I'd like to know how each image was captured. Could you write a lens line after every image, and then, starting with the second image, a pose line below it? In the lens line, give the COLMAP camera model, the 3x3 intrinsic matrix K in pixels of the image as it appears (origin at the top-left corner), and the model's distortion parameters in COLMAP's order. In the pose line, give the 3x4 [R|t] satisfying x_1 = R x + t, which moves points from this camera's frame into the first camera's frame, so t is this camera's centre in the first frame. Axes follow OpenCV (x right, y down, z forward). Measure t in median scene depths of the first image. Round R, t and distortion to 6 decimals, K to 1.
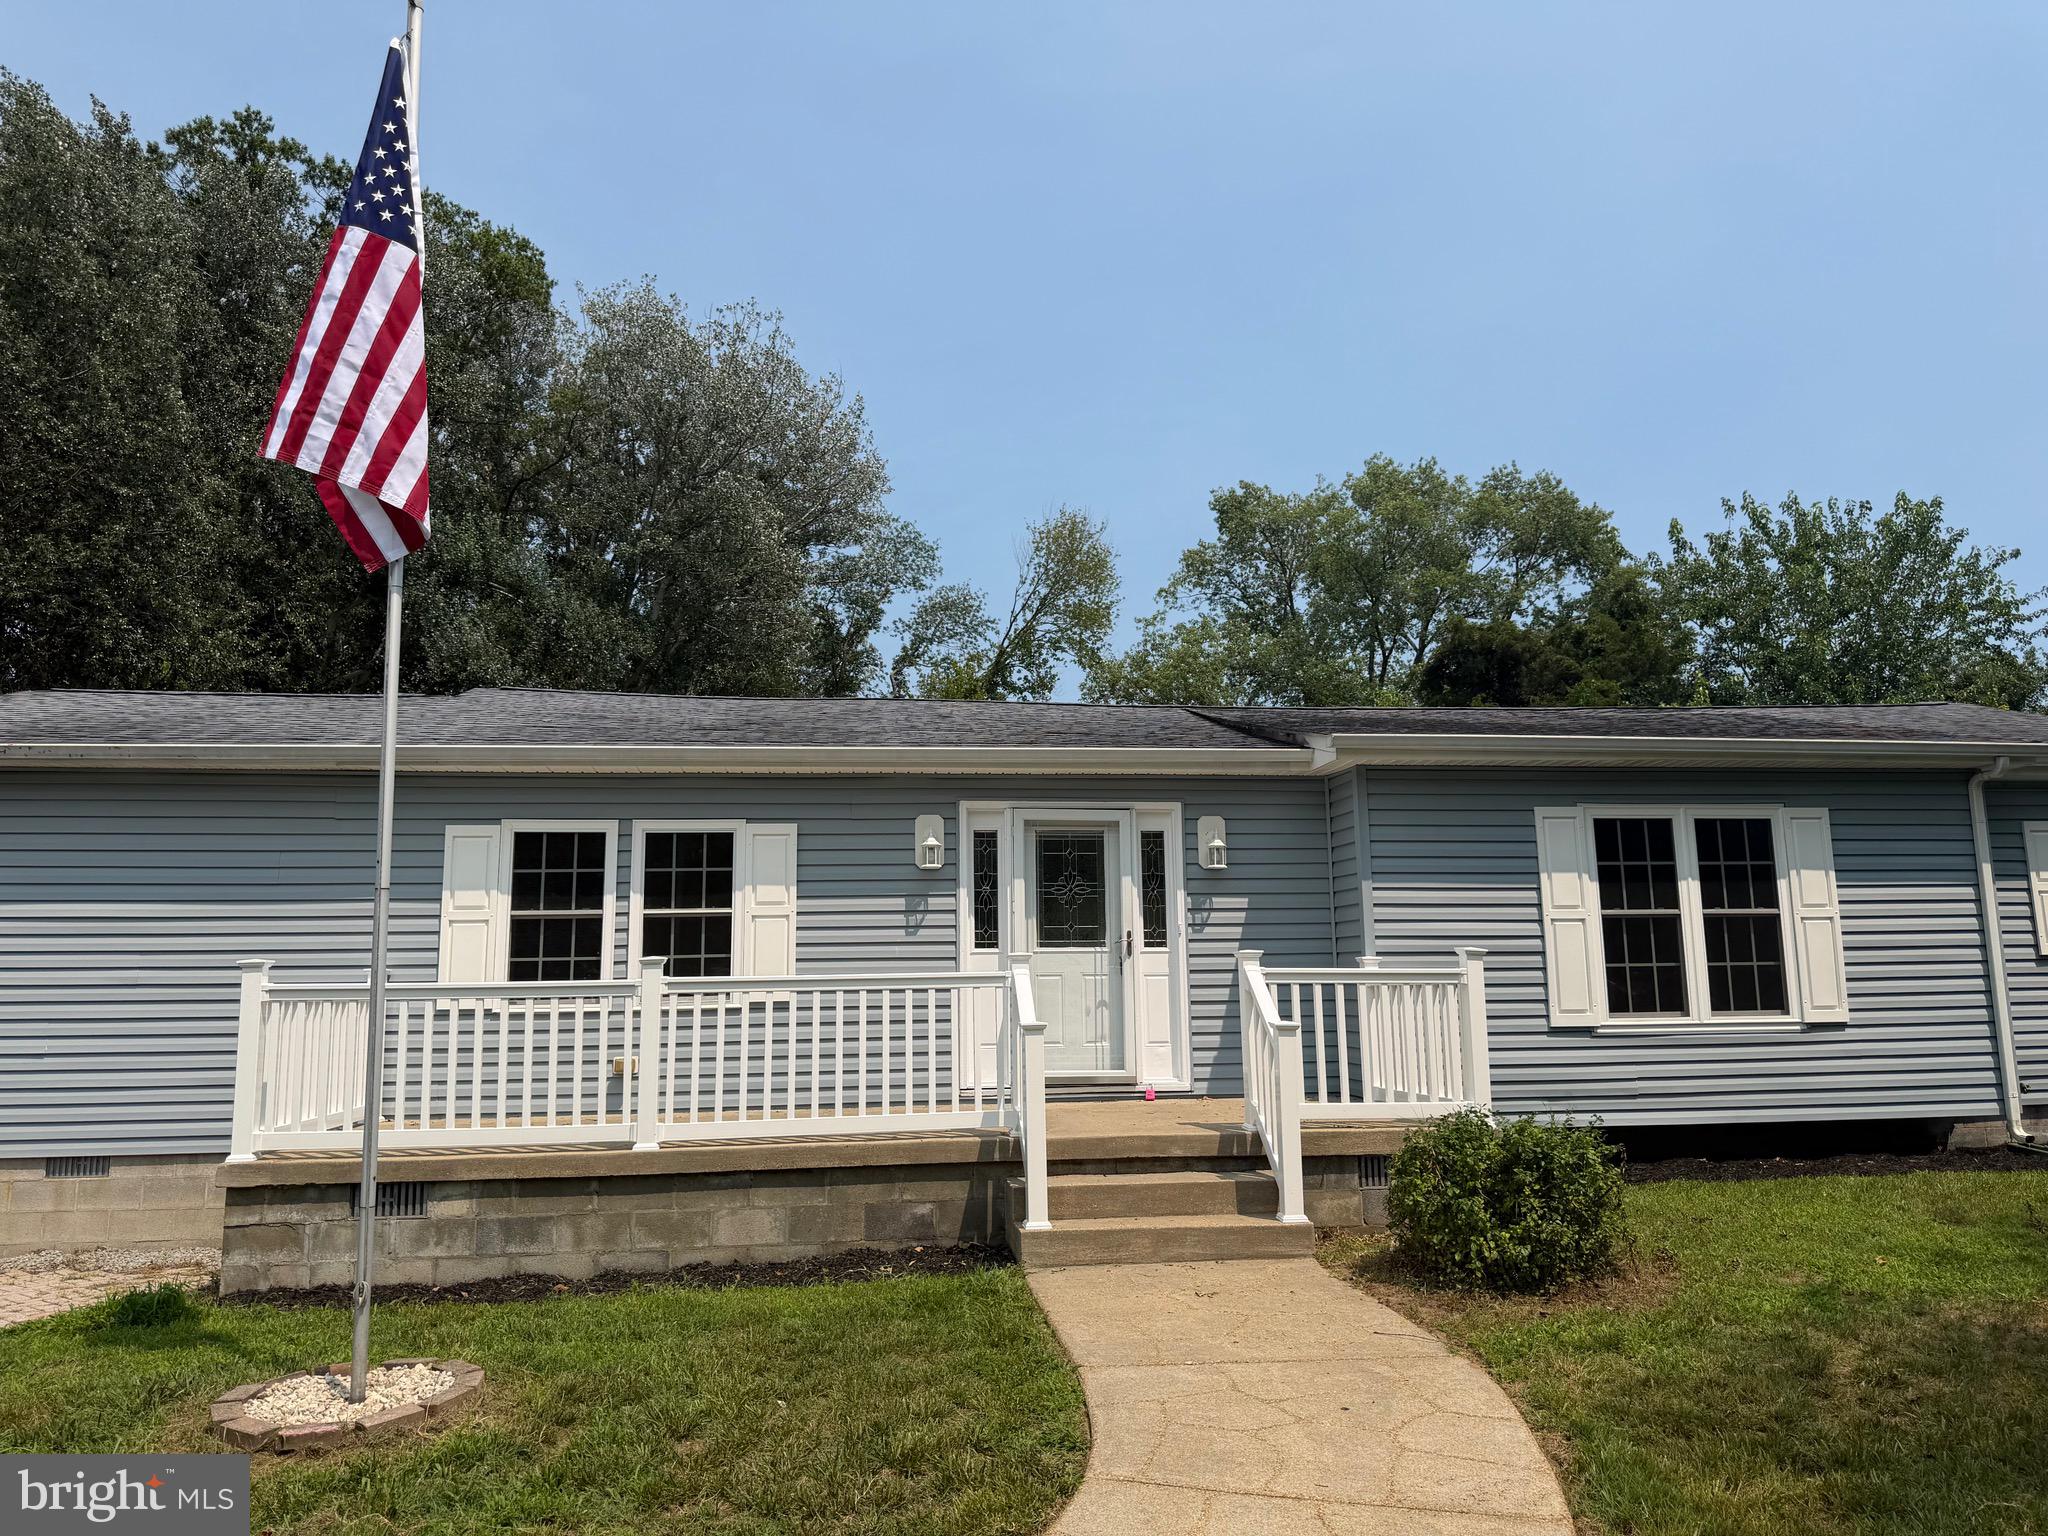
lens RADIAL K [[1425.4, 0, 1024.0], [0, 1425.4, 768.0], [0, 0, 1]] dist [0.112533, -0.159229]
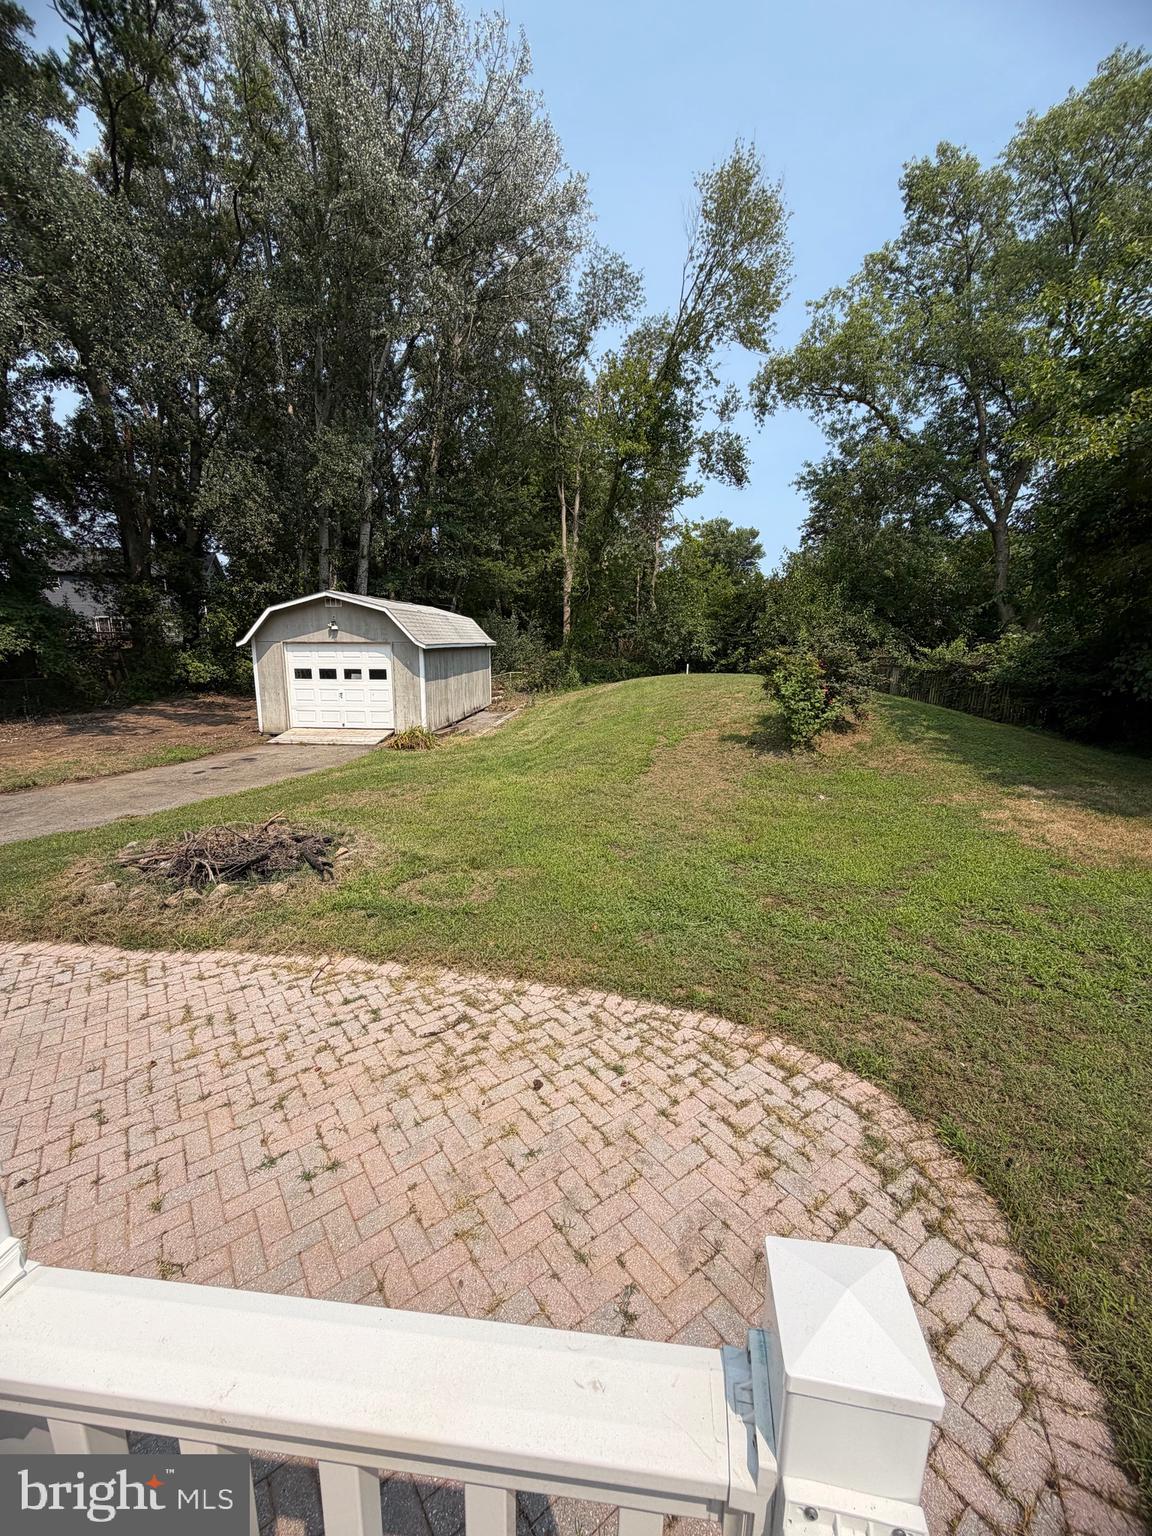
lens RADIAL K [[615.3, 0, 576.0], [0, 615.3, 767.1], [0, 0, 1]] dist [0.000645, -0.000316]
pose [[0.958359, 0.076580, -0.275105, 0.259807], [0.022401, 0.940242, 0.339769, 0.236402], [0.284685, -0.331784, 0.899374, 1.670135]]
